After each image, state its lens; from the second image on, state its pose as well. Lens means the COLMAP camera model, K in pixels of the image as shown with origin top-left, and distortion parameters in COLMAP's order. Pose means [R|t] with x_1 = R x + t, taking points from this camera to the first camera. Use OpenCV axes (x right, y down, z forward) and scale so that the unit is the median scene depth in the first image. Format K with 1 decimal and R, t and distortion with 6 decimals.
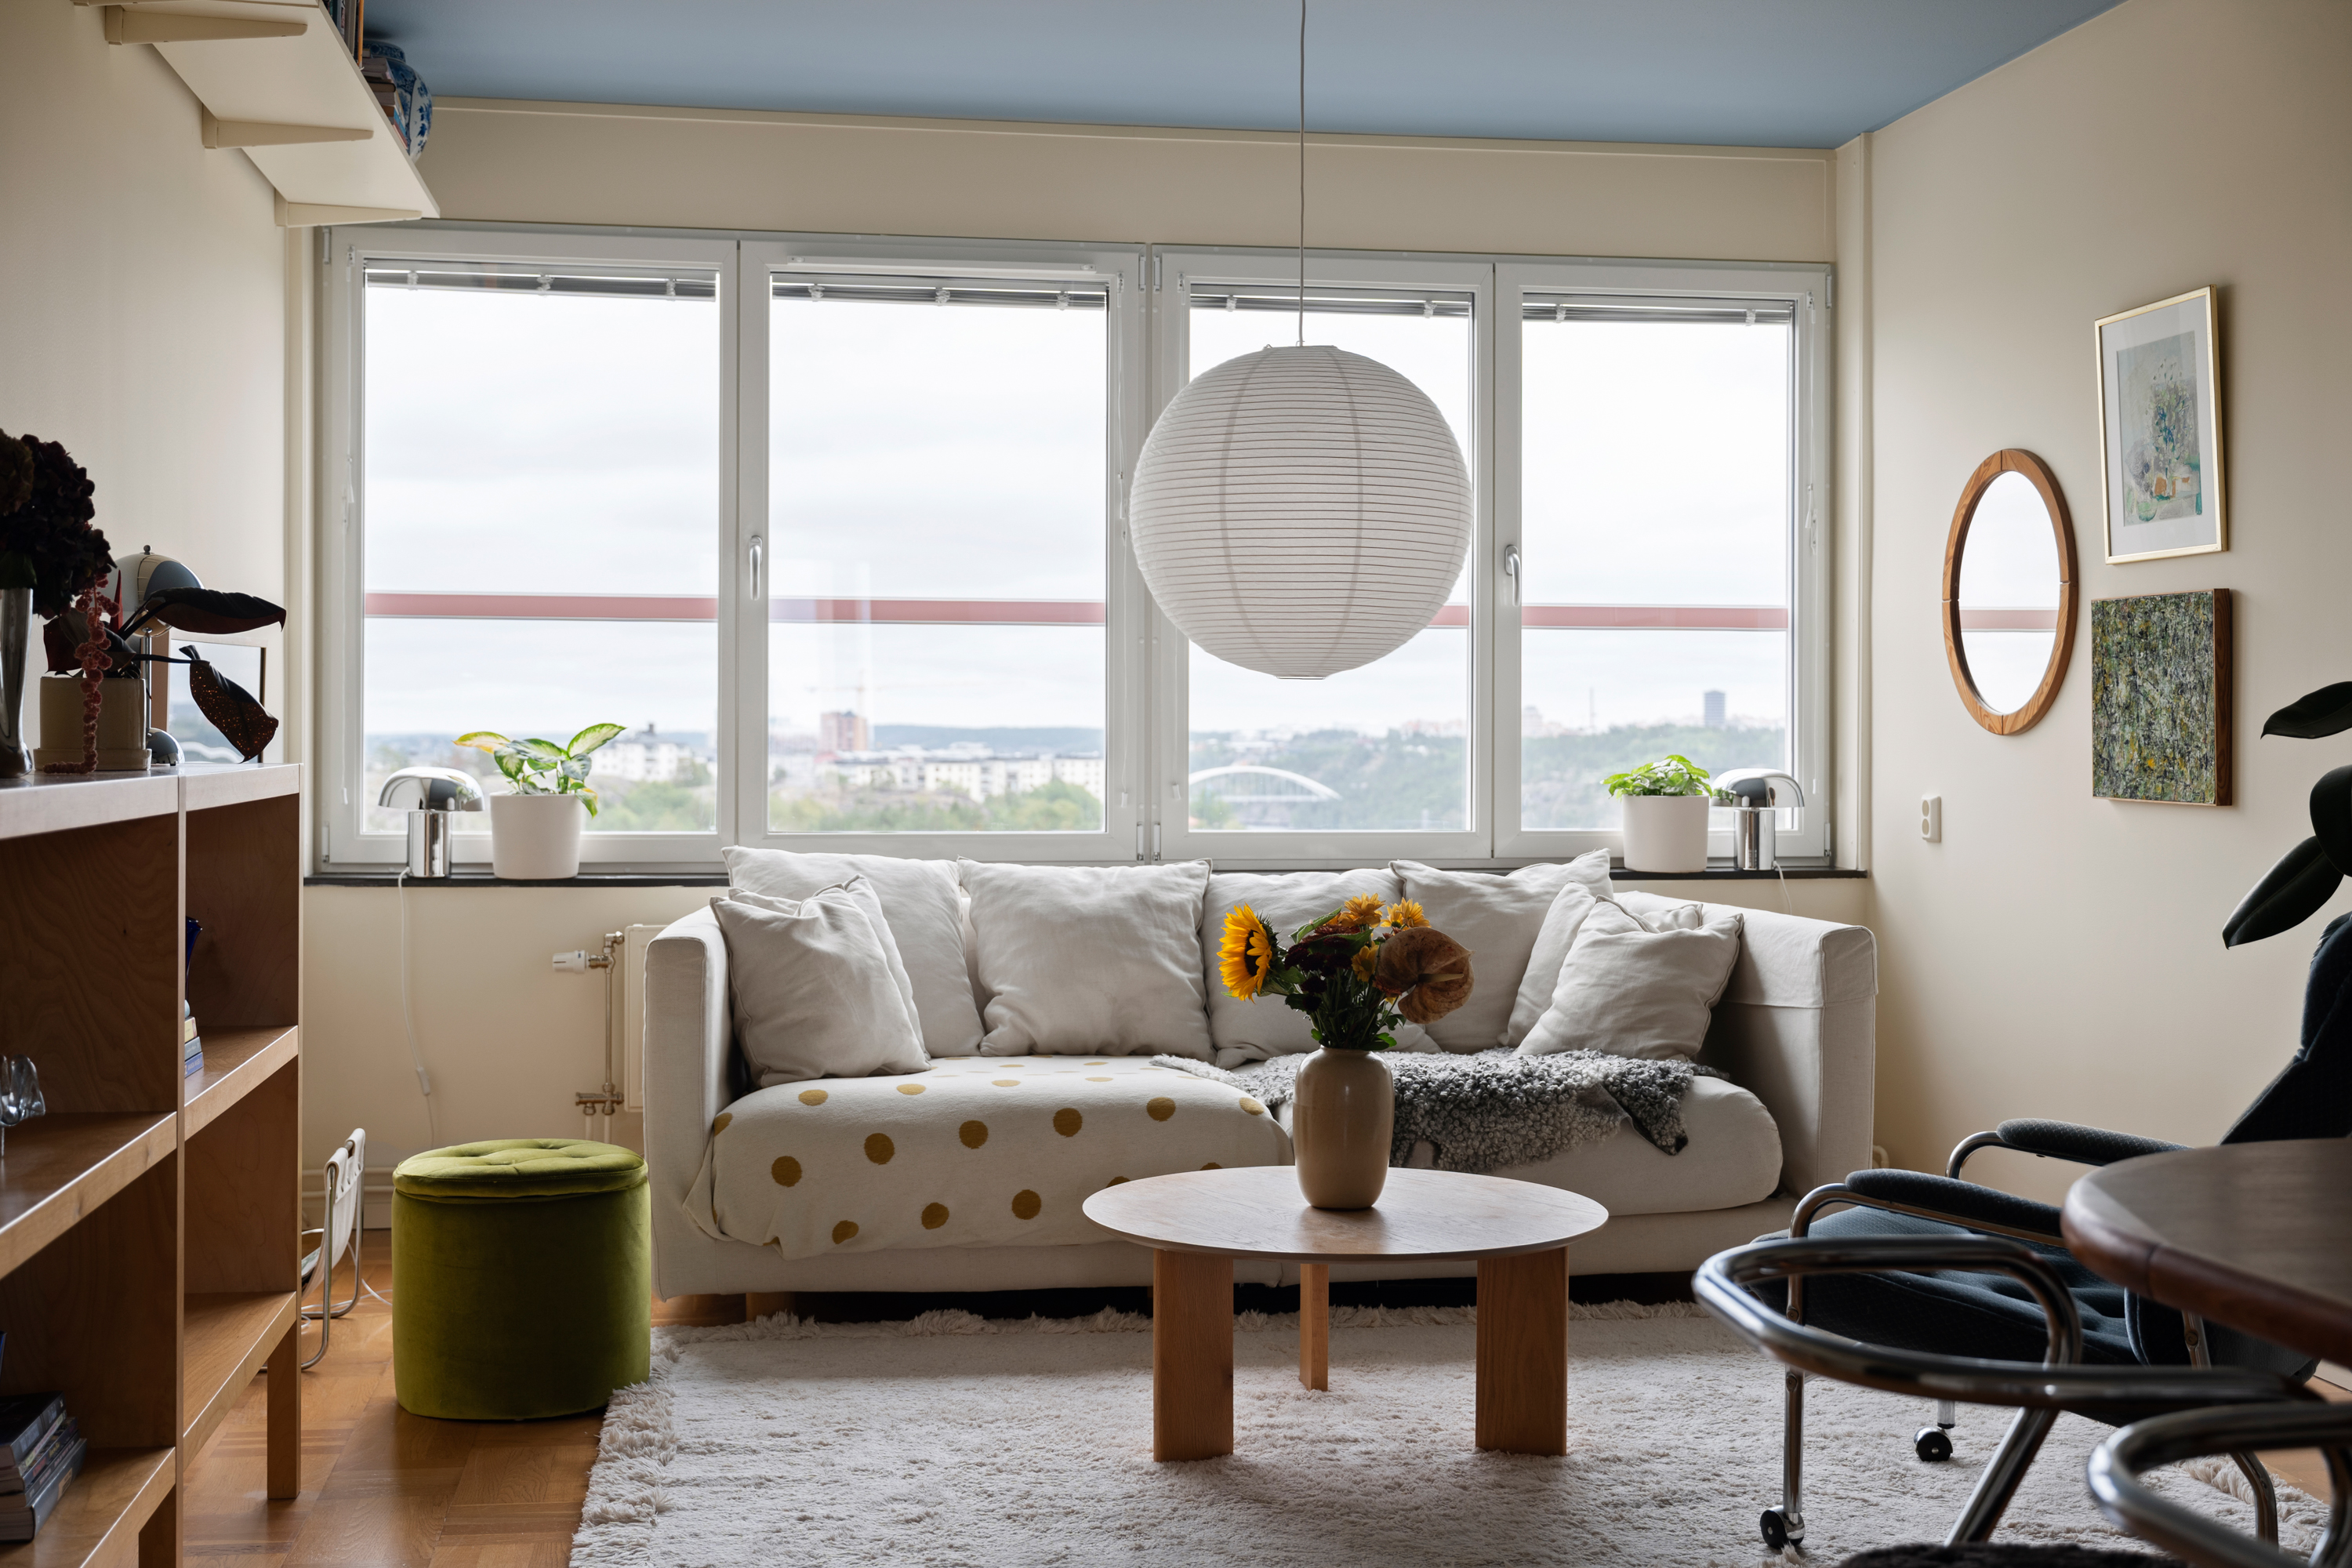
lens RADIAL K [[2776.4, 0, 1177.8], [0, 2776.4, 751.0], [0, 0, 1]] dist [0.002587, -0.006041]
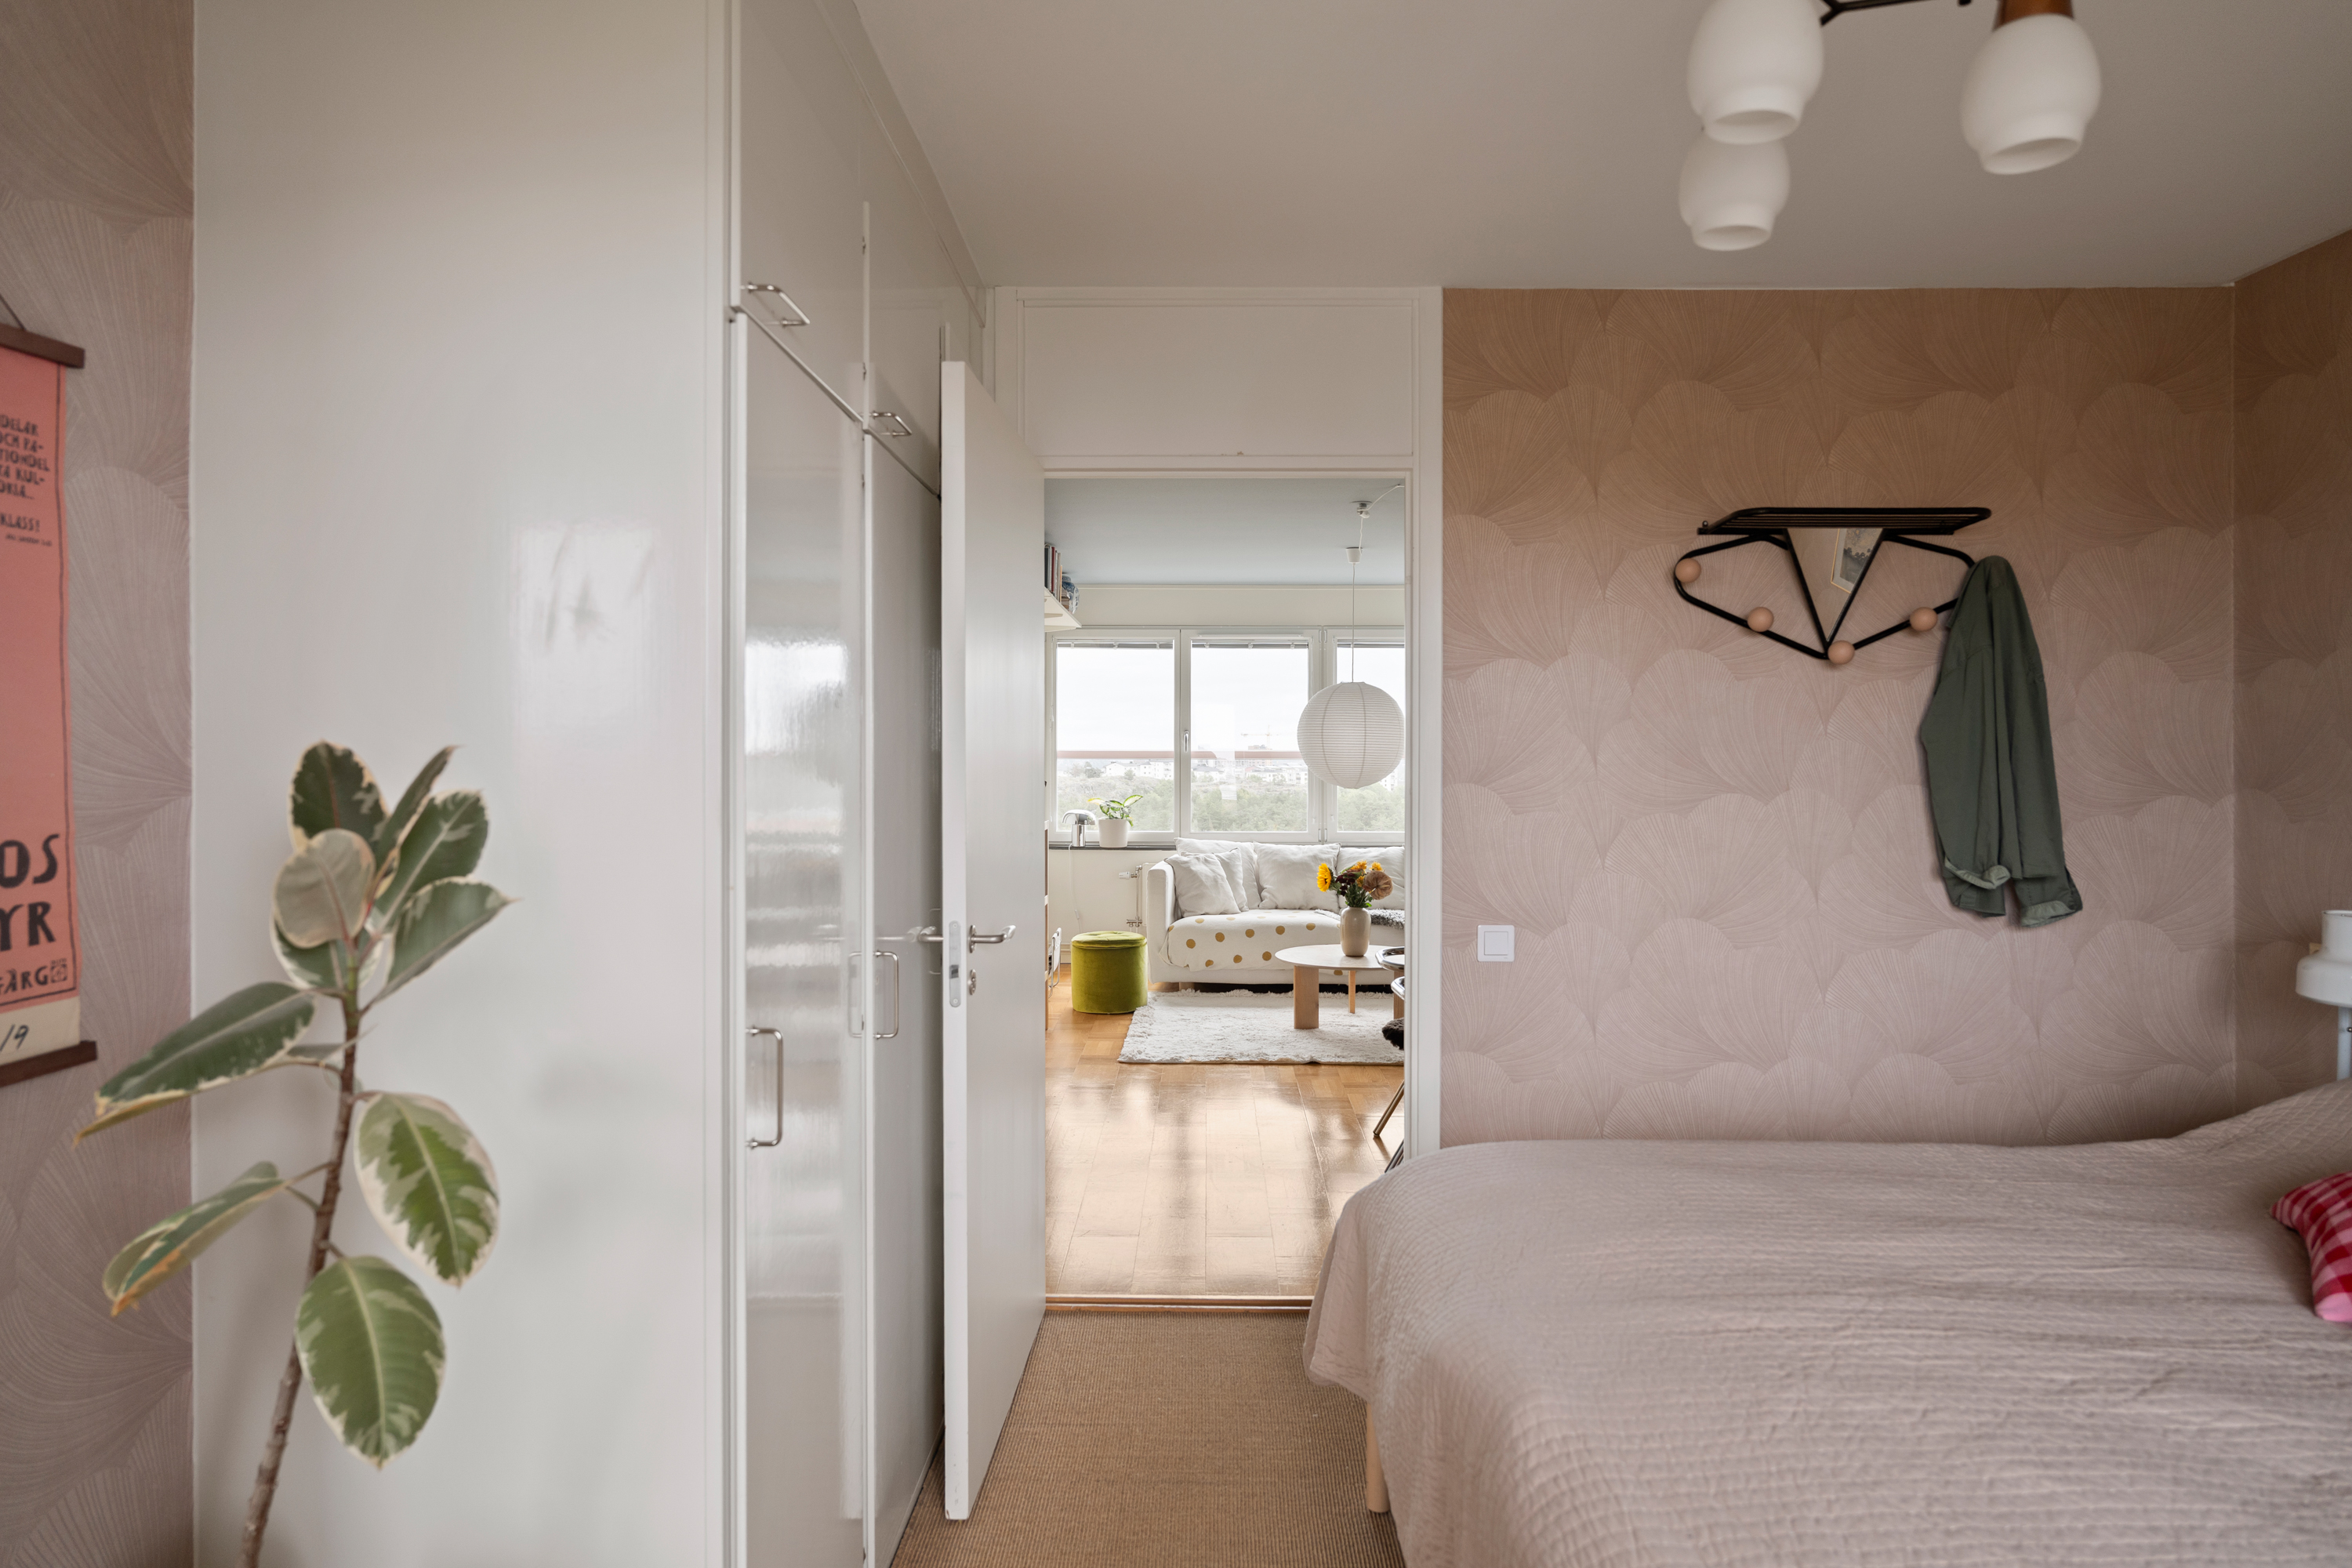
lens RADIAL K [[1398.1, 0, 1176.0], [0, 1398.1, 784.0], [0, 0, 1]] dist [0.000228, -0.000009]
pose [[0.983538, 0.001878, -0.180693, 0.125134], [0.000896, 0.999883, 0.015272, -0.052587], [0.180701, -0.015182, 0.983421, -0.544988]]
